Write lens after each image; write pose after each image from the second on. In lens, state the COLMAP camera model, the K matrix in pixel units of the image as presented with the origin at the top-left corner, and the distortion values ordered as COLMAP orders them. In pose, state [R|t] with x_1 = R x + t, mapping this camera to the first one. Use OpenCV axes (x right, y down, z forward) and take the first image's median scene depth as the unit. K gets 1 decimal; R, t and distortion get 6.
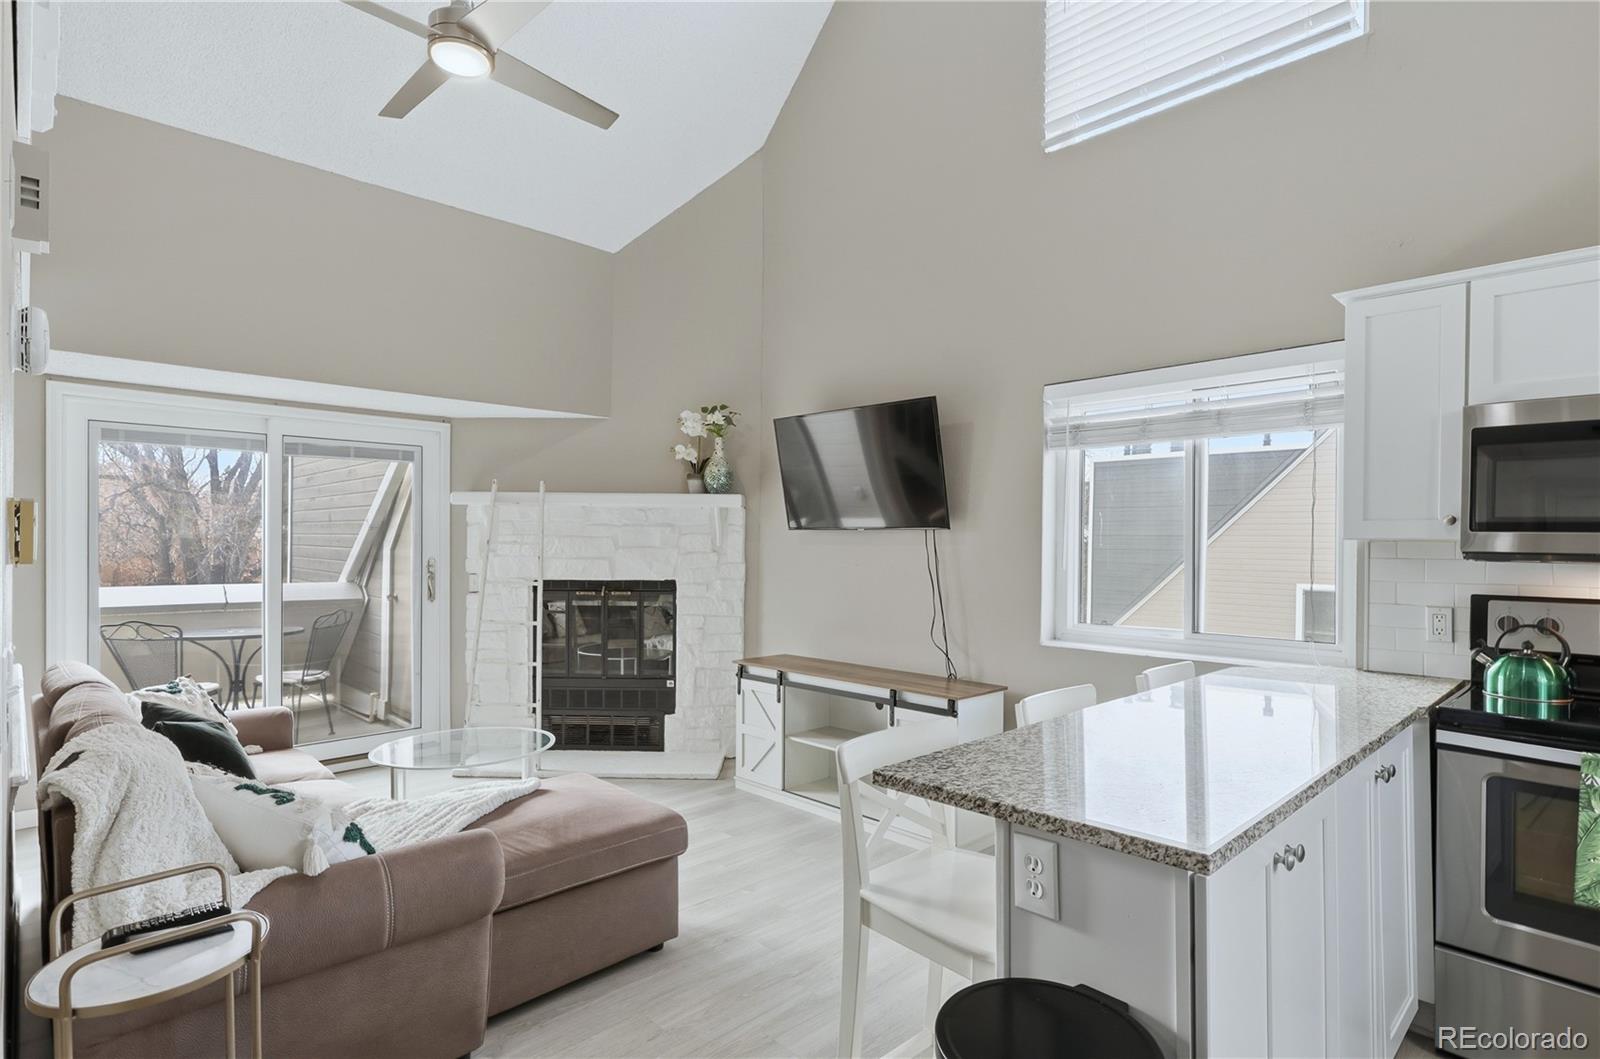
lens RADIAL K [[809.3, 0, 799.5], [0, 809.3, 536.4], [0, 0, 1]] dist [0.000309, 0.000303]
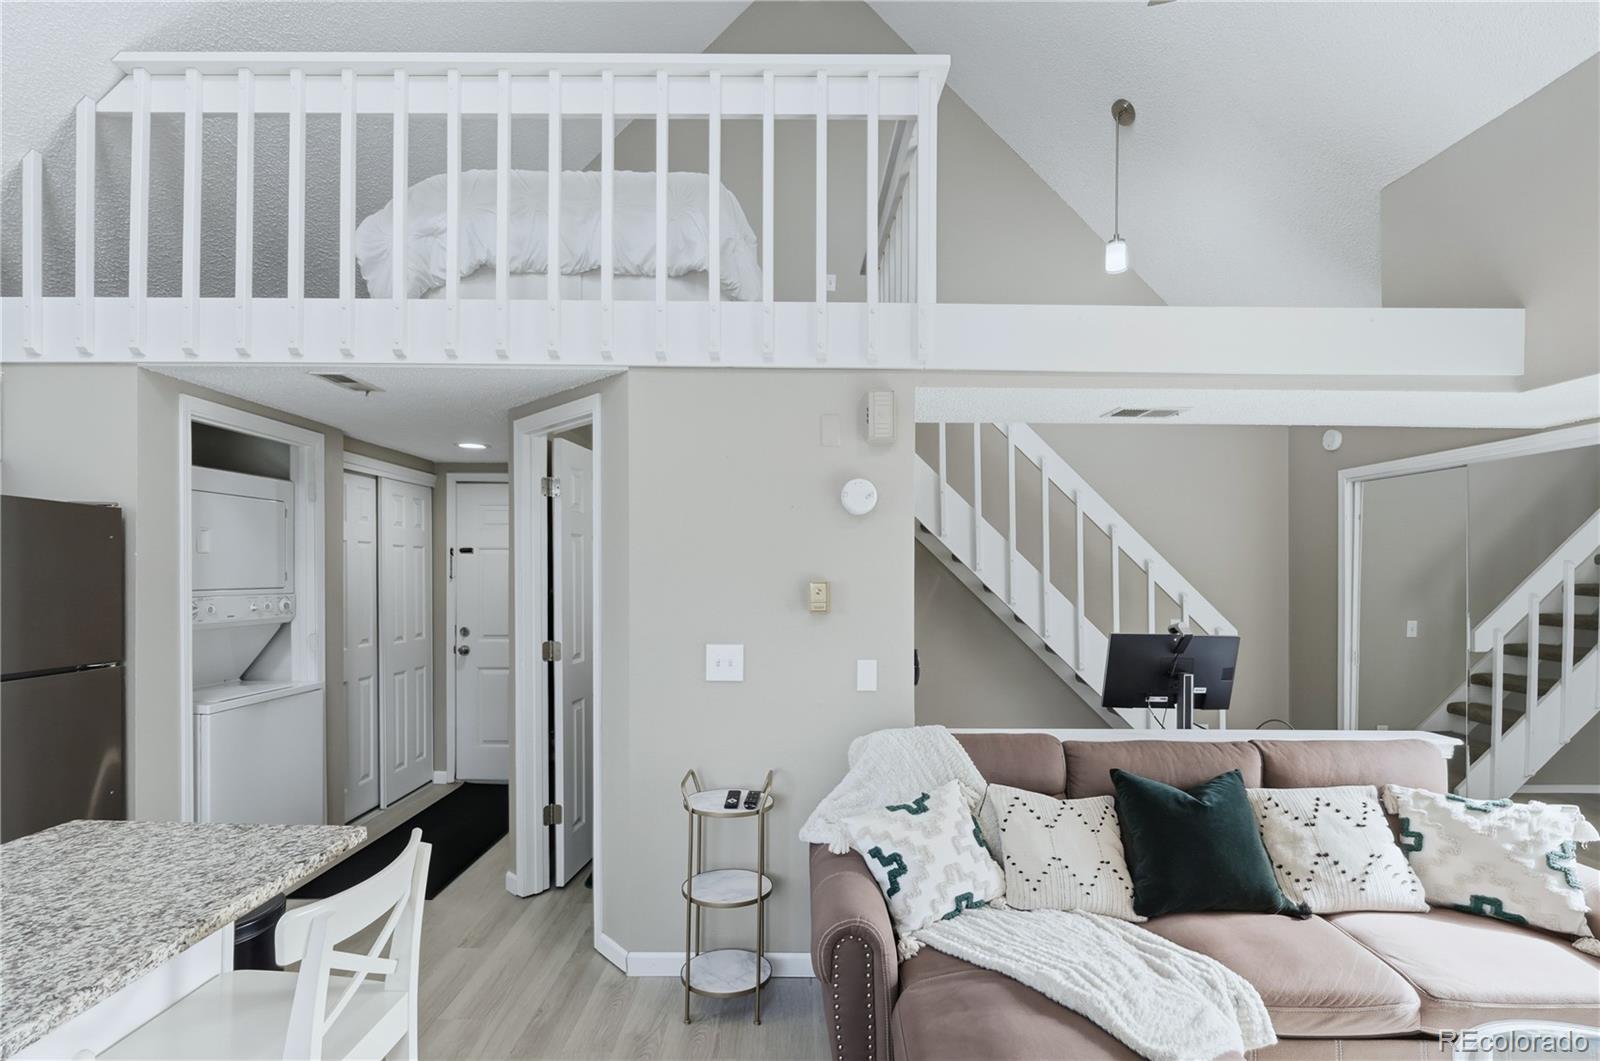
lens RADIAL K [[768.7, 0, 799.3], [0, 768.7, 575.0], [0, 0, 1]] dist [-0.001112, 0.001020]
pose [[-0.695303, -0.009356, -0.718656, 0.133307], [-0.007080, 0.999956, -0.006168, -0.013714], [0.718682, 0.000800, -0.695338, 0.660865]]
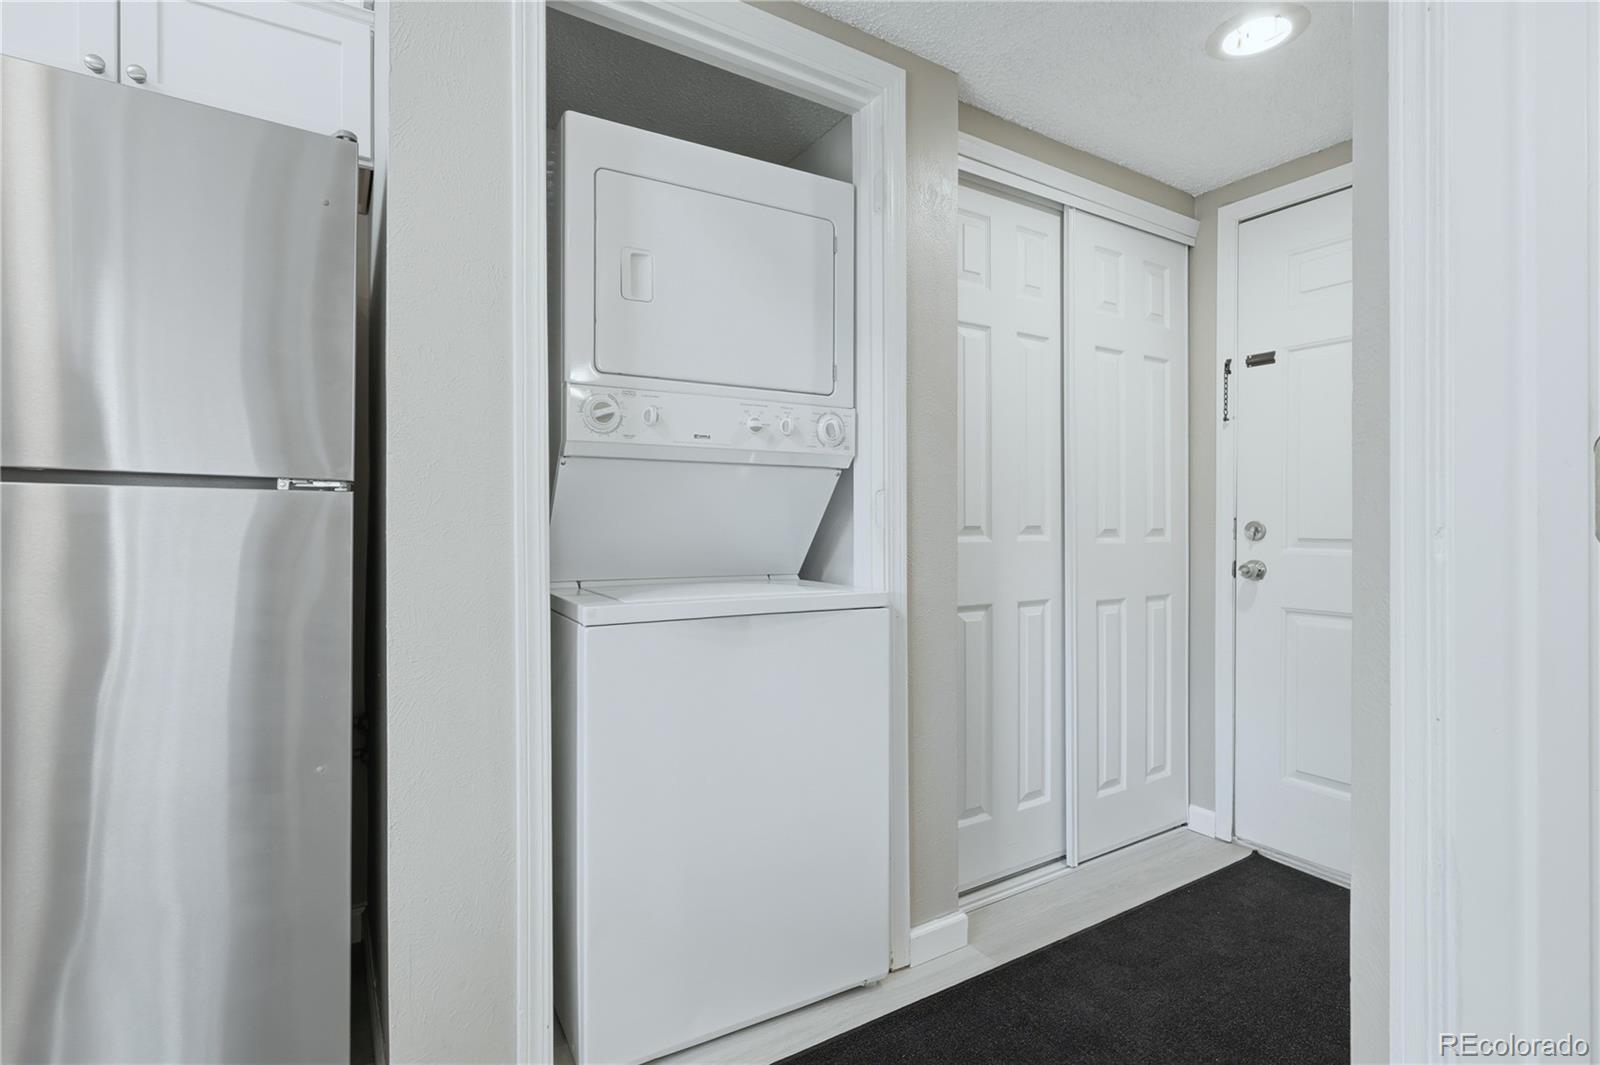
lens RADIAL K [[766.3, 0, 798.8], [0, 766.3, 526.6], [0, 0, 1]] dist [-0.000421, 0.000151]
pose [[-0.979486, -0.013625, 0.201051, -0.114430], [-0.013100, 0.999906, 0.003945, 0.059494], [-0.201086, 0.001231, -0.979573, 0.147771]]
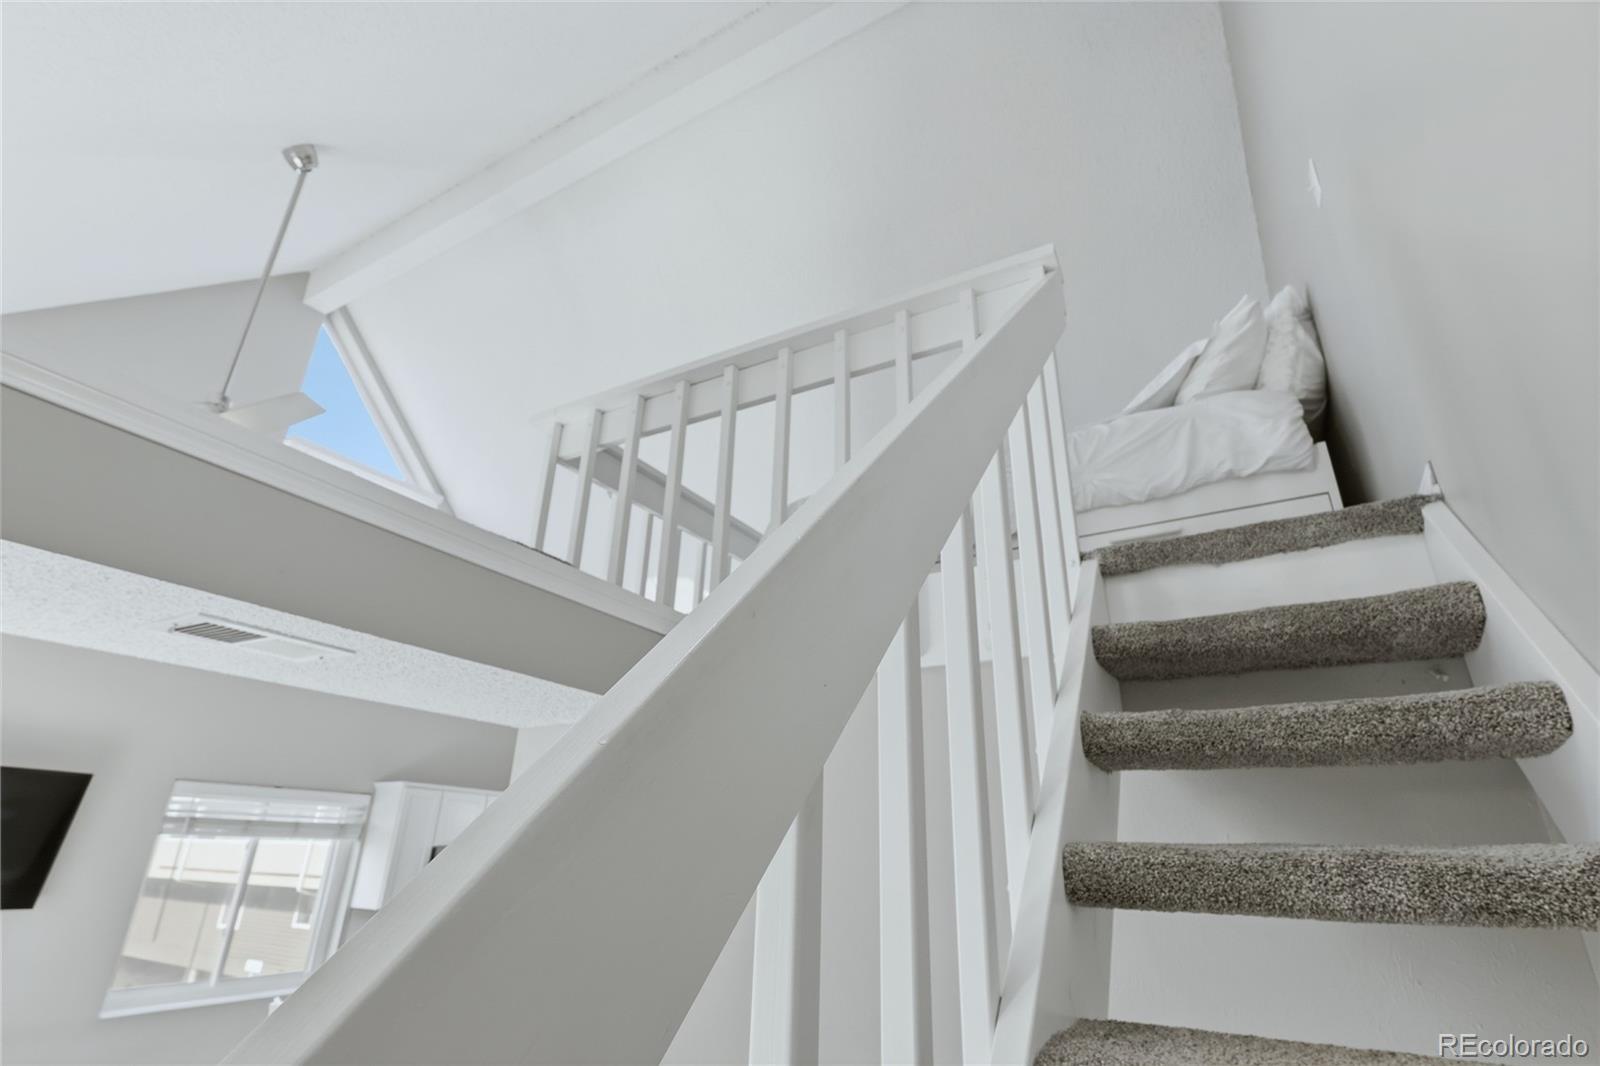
lens RADIAL K [[784.3, 0, 800.0], [0, 784.3, 533.0], [0, 0, 1]] dist [0.002696, 0.000152]
pose [[-0.276491, 0.356301, 0.892526, -0.878970], [-0.031790, 0.924832, -0.379046, -0.080241], [-0.960491, -0.133176, -0.244381, 0.305480]]
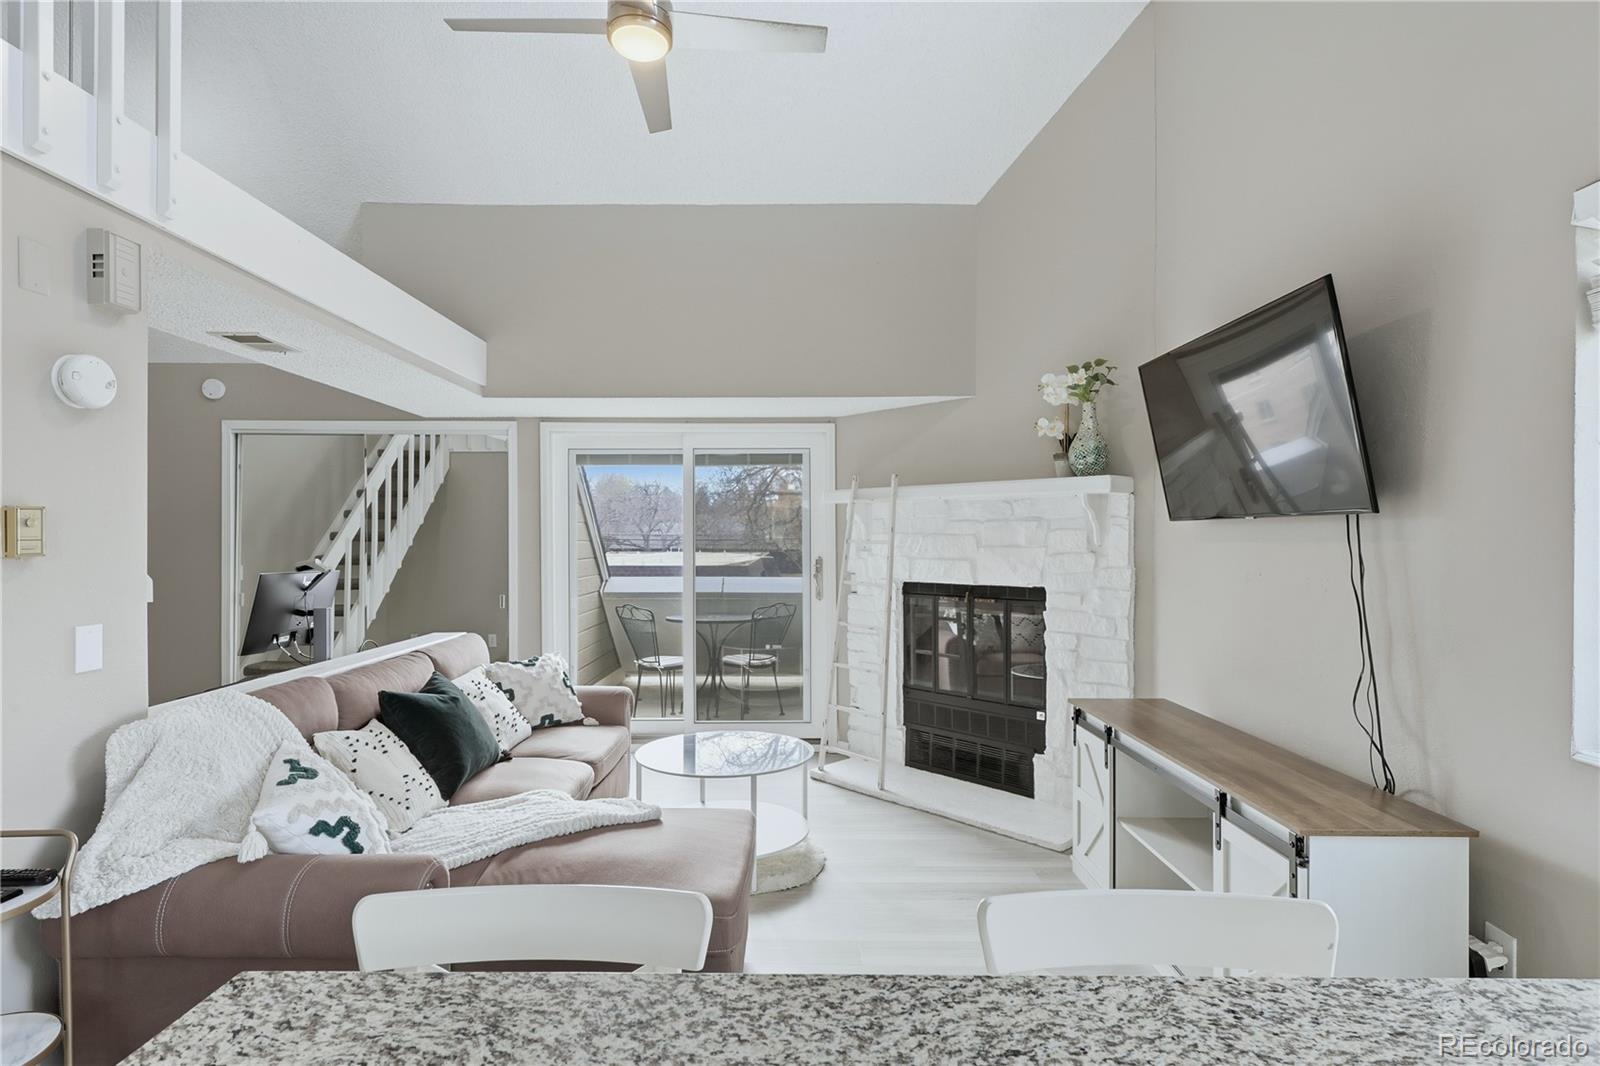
lens RADIAL K [[784.3, 0, 800.0], [0, 784.3, 533.0], [0, 0, 1]] dist [0.002696, 0.000152]
pose [[0.719033, -0.012361, -0.694866, 0.216276], [0.008018, 0.999923, -0.009490, 0.005573], [0.694930, 0.001252, 0.719077, 0.275922]]
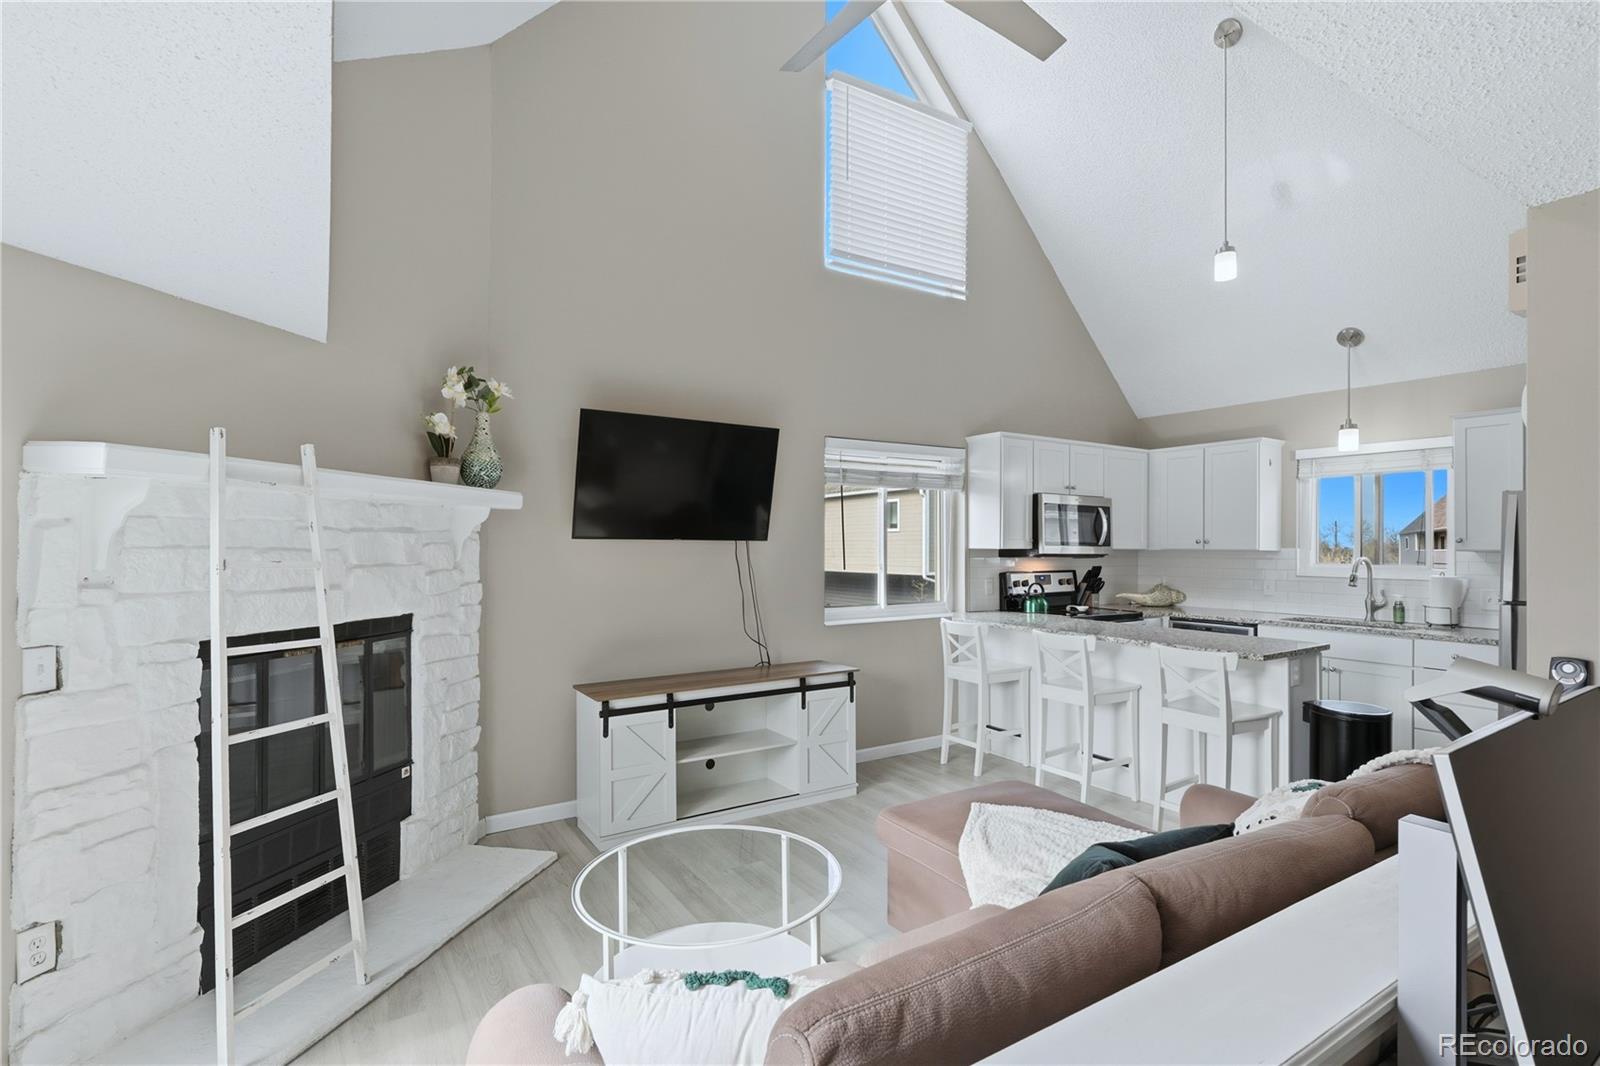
lens RADIAL K [[754.5, 0, 797.0], [0, 754.5, 537.8], [0, 0, 1]] dist [-0.000453, 0.000237]
pose [[0.208925, 0.001813, 0.977930, -0.703061], [-0.007069, 0.999975, -0.000344, -0.009998], [-0.977906, -0.006841, 0.208932, 0.572078]]
